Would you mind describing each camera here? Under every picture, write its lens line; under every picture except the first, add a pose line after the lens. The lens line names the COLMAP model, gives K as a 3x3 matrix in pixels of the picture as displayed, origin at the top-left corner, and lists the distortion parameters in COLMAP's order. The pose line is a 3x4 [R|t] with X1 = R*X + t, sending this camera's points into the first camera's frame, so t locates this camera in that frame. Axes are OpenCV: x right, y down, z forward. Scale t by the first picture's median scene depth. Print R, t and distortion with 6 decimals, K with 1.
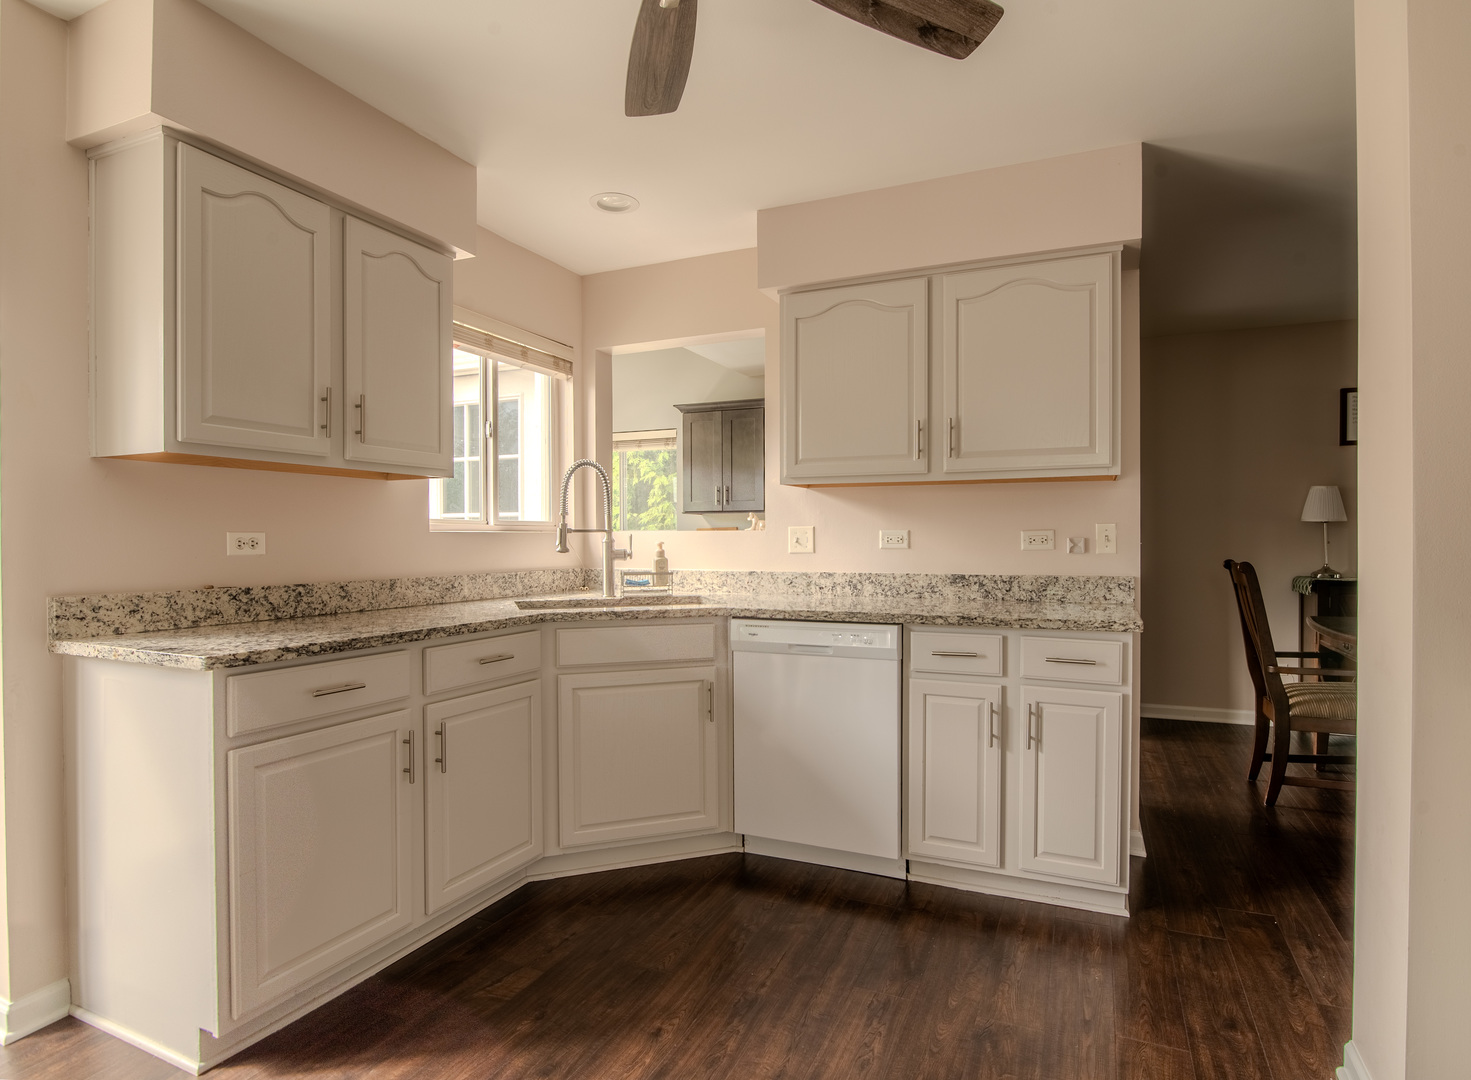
lens RADIAL K [[785.9, 0, 739.5], [0, 785.9, 548.6], [0, 0, 1]] dist [-0.014643, 0.000498]
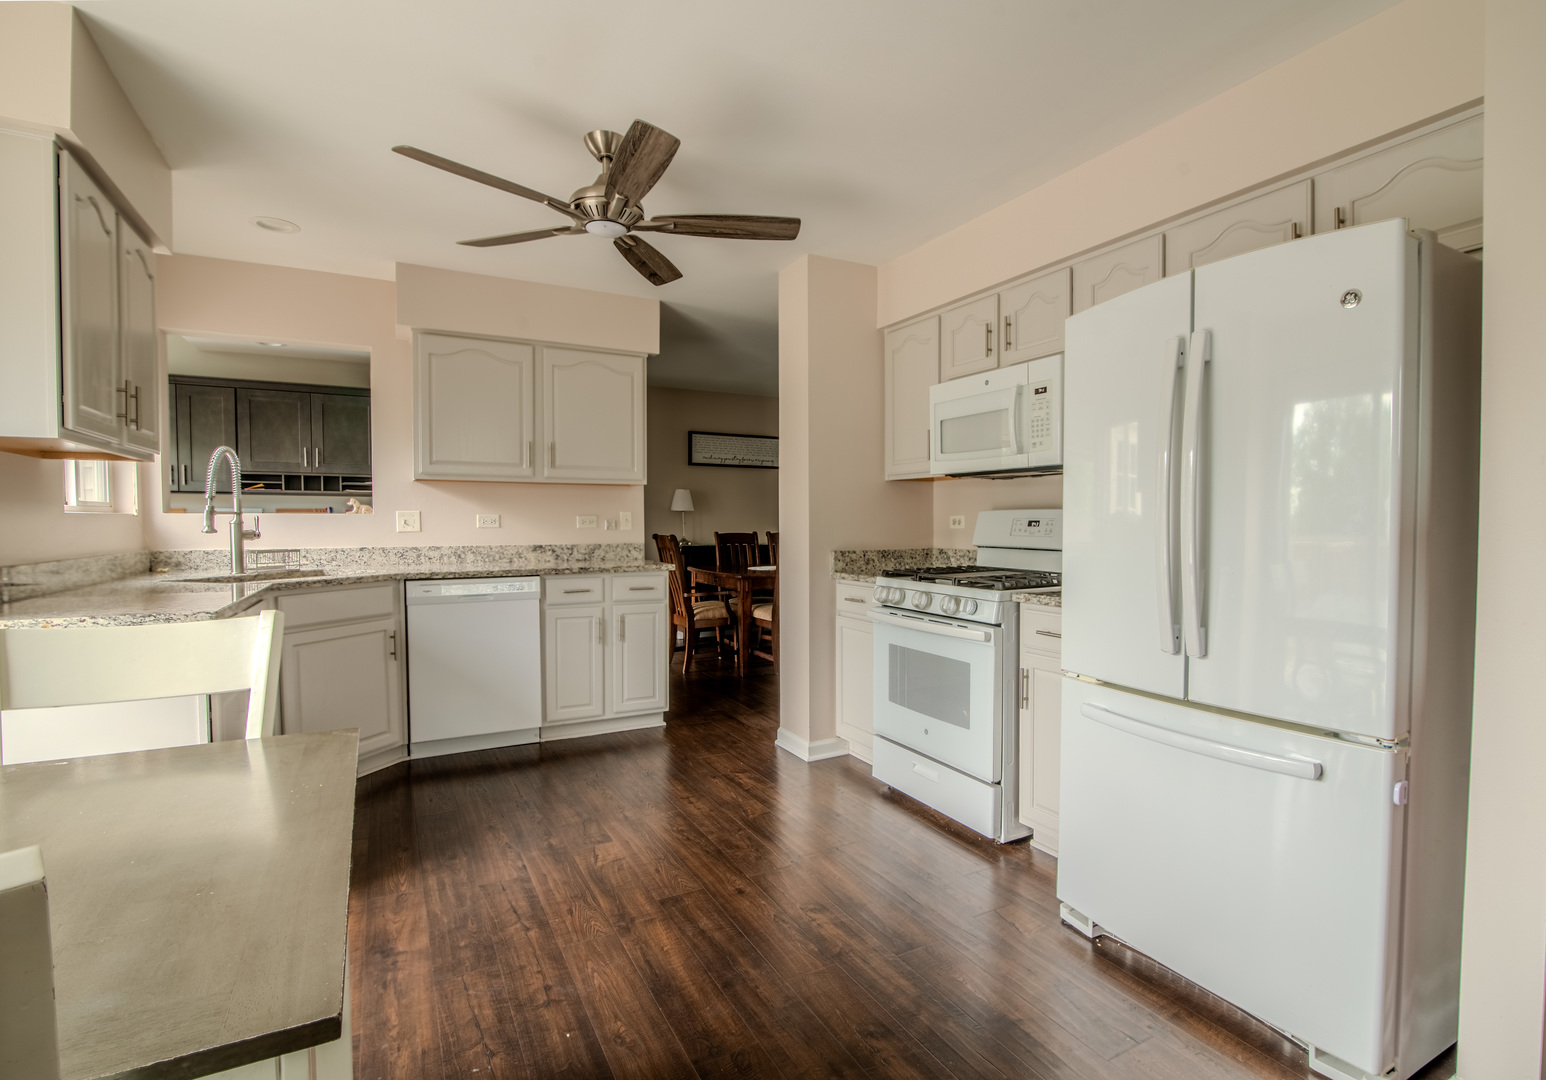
lens RADIAL K [[765.4, 0, 777.0], [0, 765.4, 540.4], [0, 0, 1]] dist [-0.006374, -0.000415]
pose [[0.630577, -0.018149, 0.775915, -0.607520], [0.008672, 0.999829, 0.016339, 0.005334], [-0.776078, -0.003574, 0.630626, -0.286882]]
